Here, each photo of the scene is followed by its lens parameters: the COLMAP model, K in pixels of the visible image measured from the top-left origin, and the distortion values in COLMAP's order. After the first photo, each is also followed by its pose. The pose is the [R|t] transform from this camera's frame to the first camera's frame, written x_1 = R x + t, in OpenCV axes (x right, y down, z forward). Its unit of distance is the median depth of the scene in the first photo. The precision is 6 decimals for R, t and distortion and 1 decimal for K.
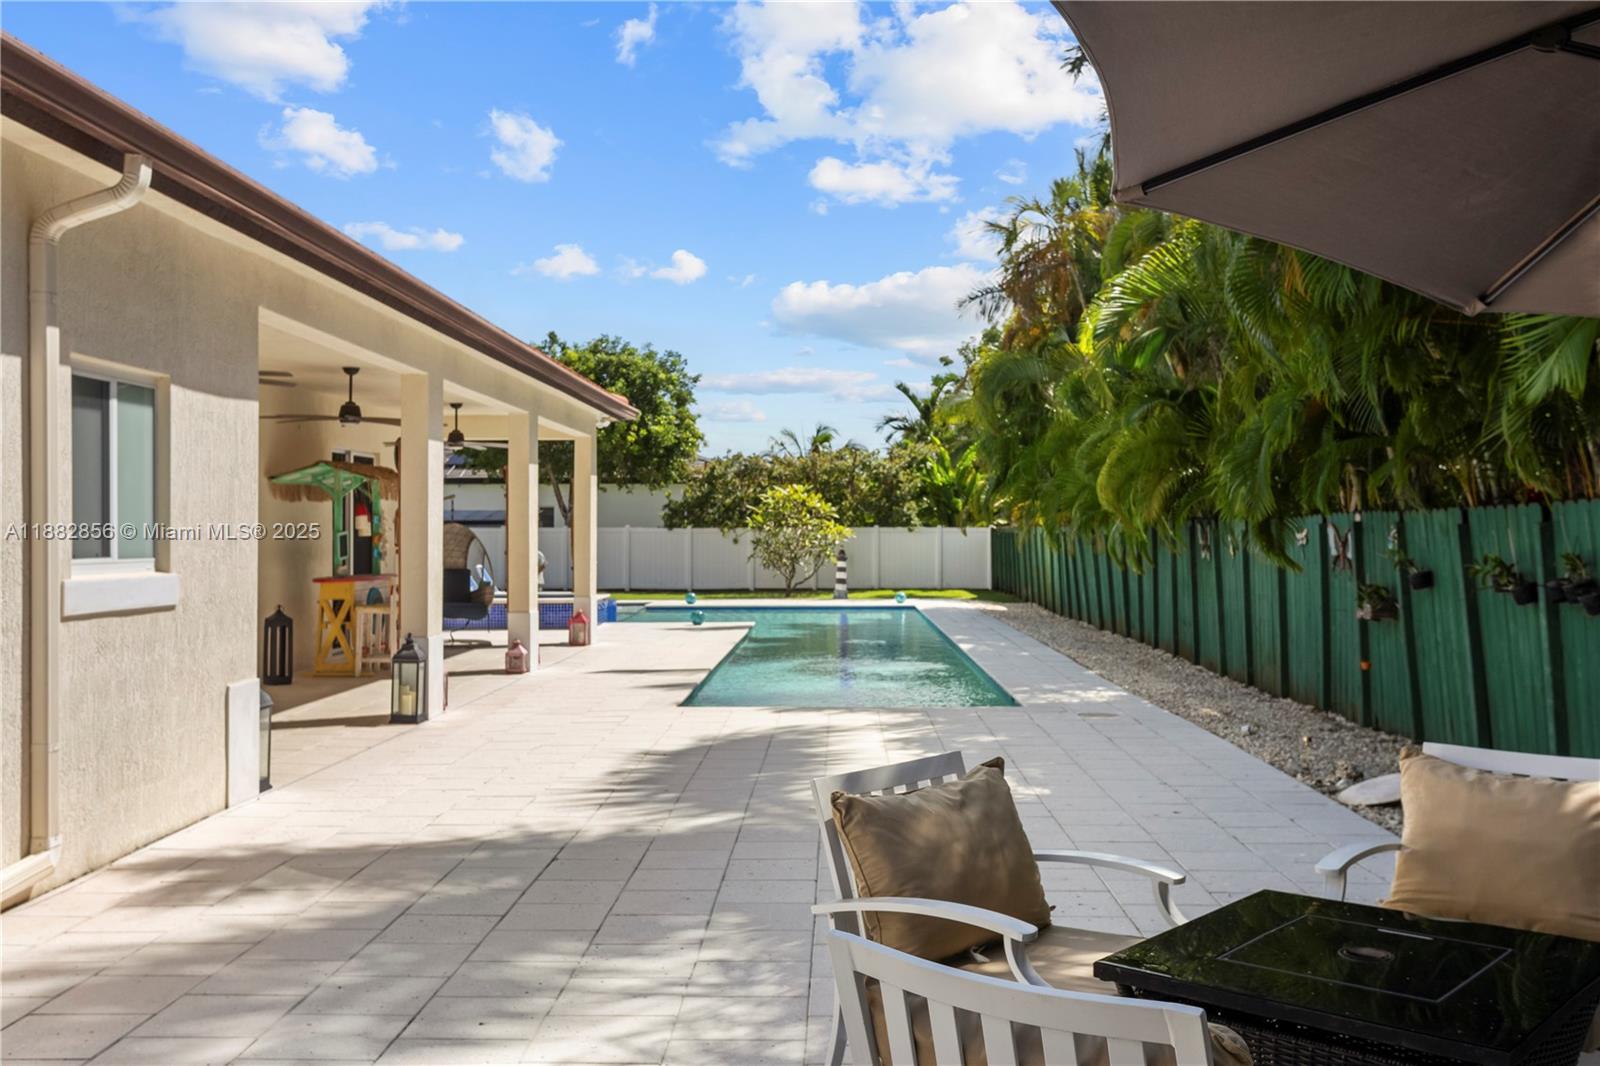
lens RADIAL K [[1441.2, 0, 800.0], [0, 1441.2, 533.0], [0, 0, 1]] dist [-0.054613, 0.003841]
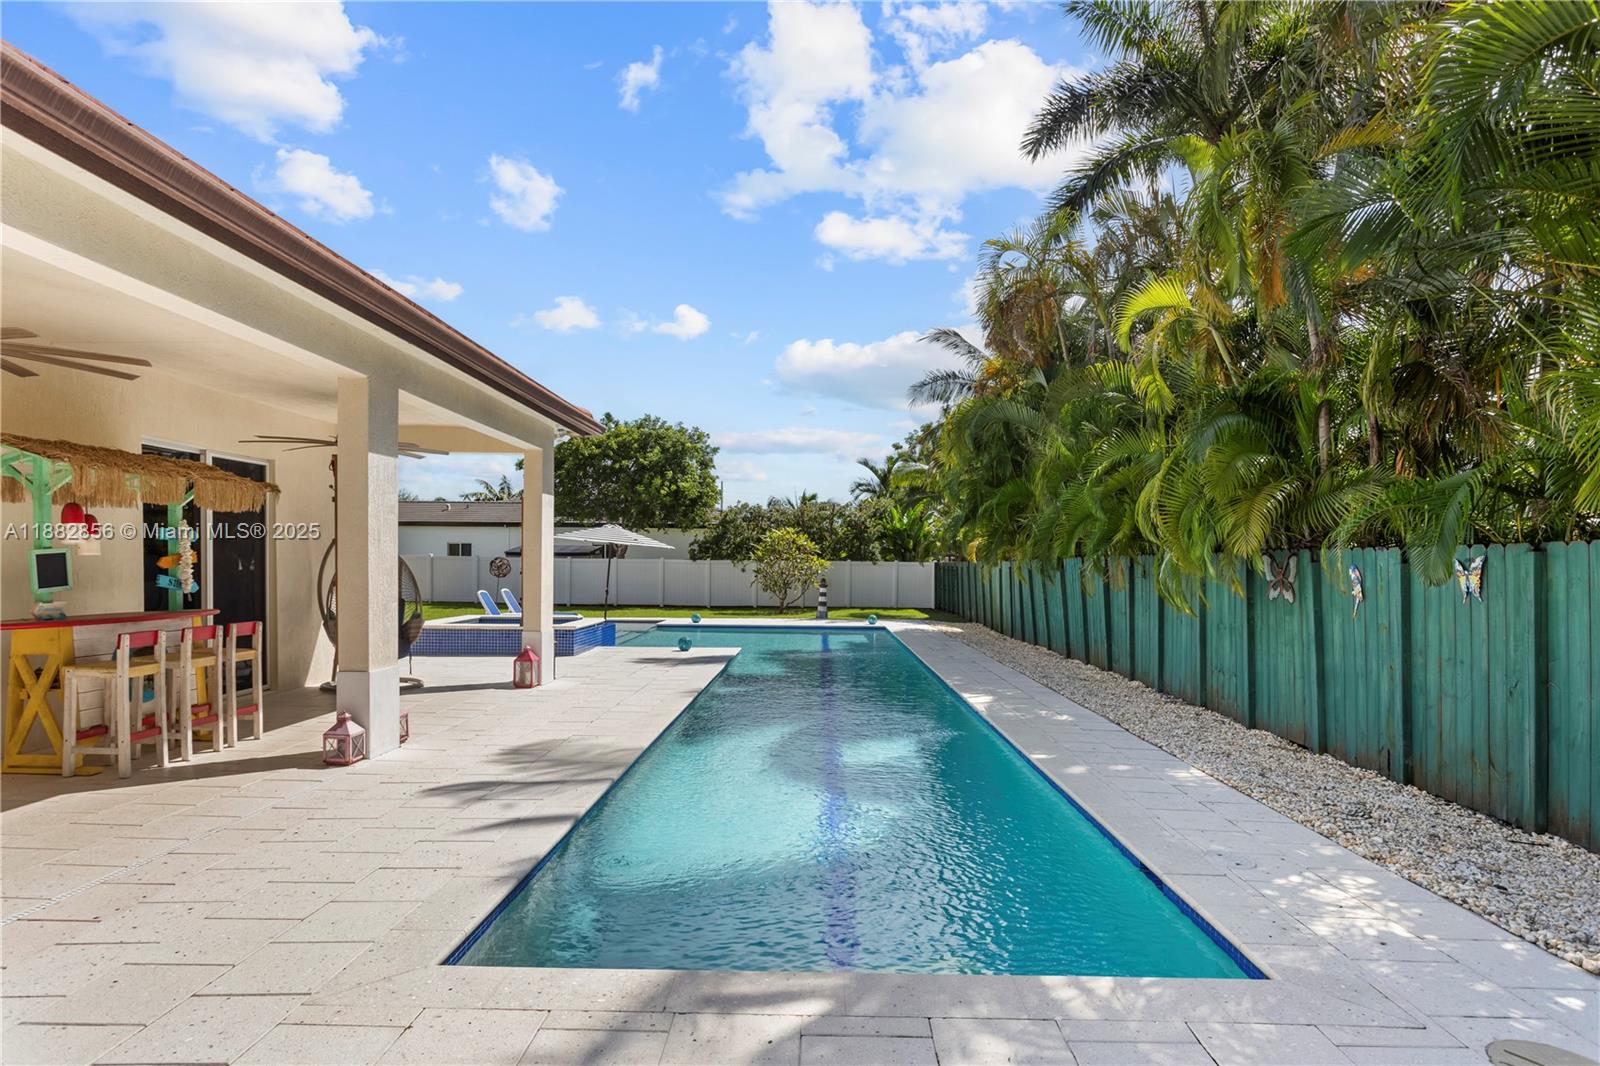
lens RADIAL K [[922.2, 0, 797.0], [0, 922.2, 570.1], [0, 0, 1]] dist [0.001532, -0.000534]
pose [[0.999803, 0.017015, 0.010233, -0.008893], [-0.017207, 0.999672, 0.018967, -0.029063], [-0.009907, -0.019139, 0.999768, 0.366937]]
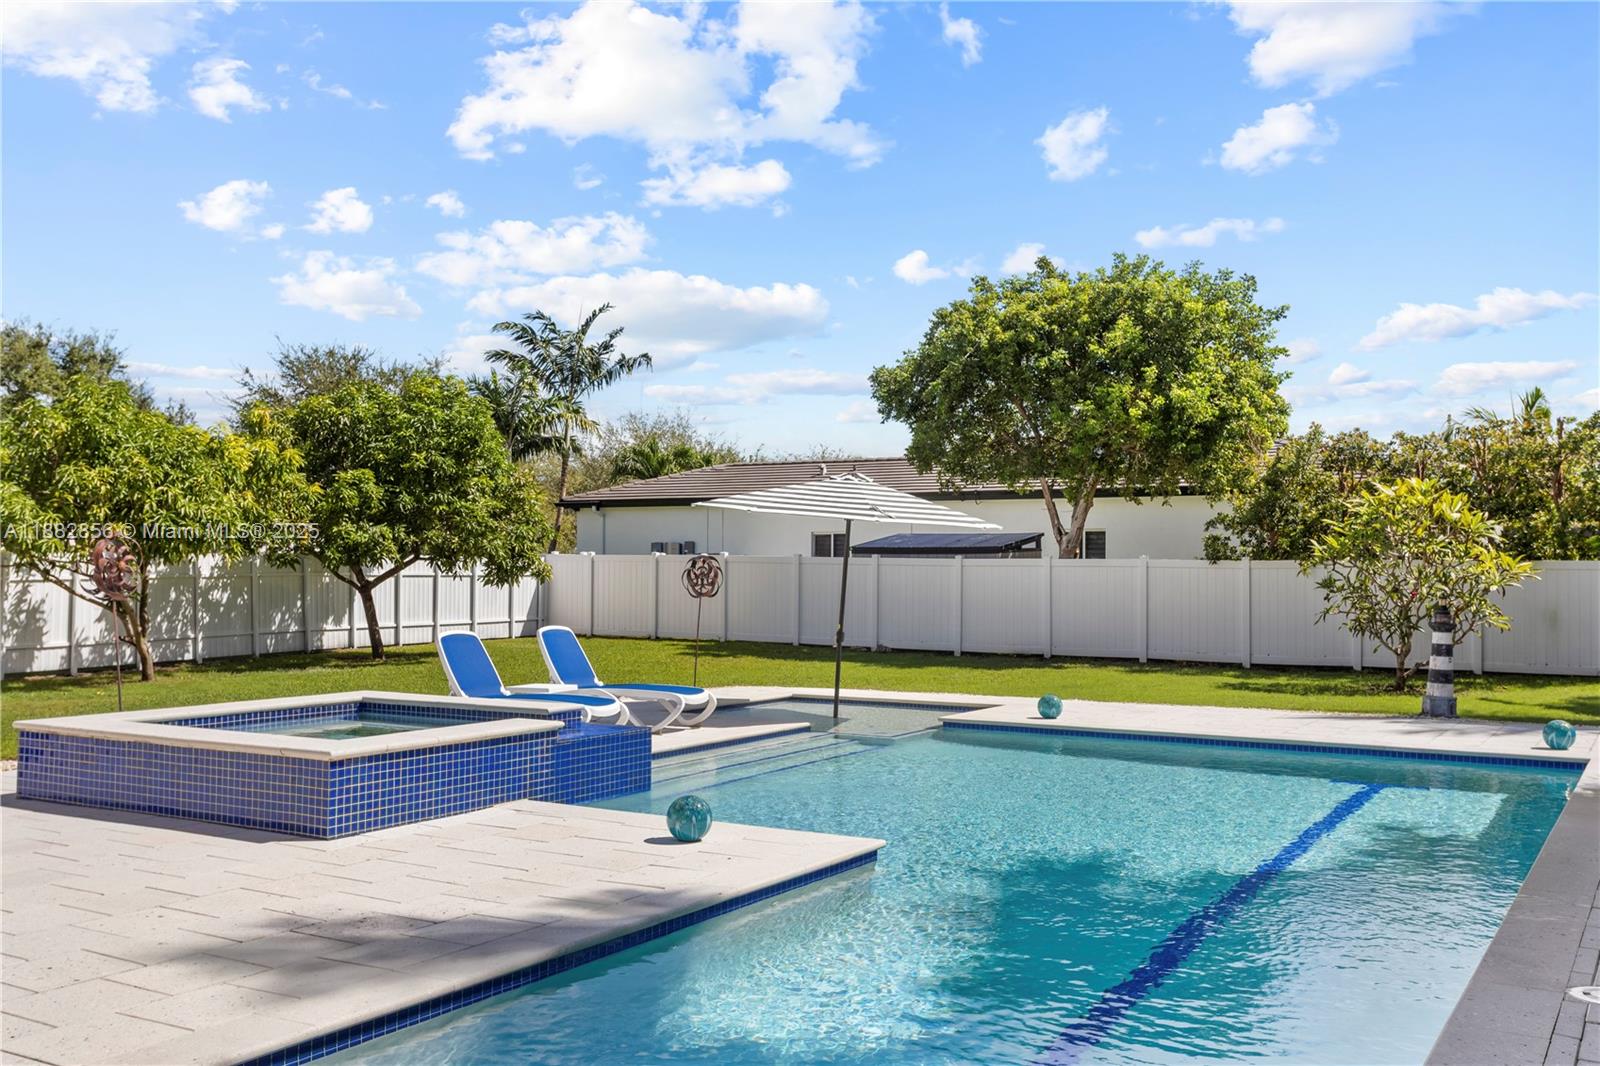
lens RADIAL K [[1495.6, 0, 800.0], [0, 1495.6, 533.0], [0, 0, 1]] dist [-0.000079, -0.000404]
pose [[0.870534, 0.003334, -0.492097, 0.160360], [-0.007616, 0.999949, -0.006698, -0.022468], [0.492049, 0.009578, 0.870515, 0.908587]]
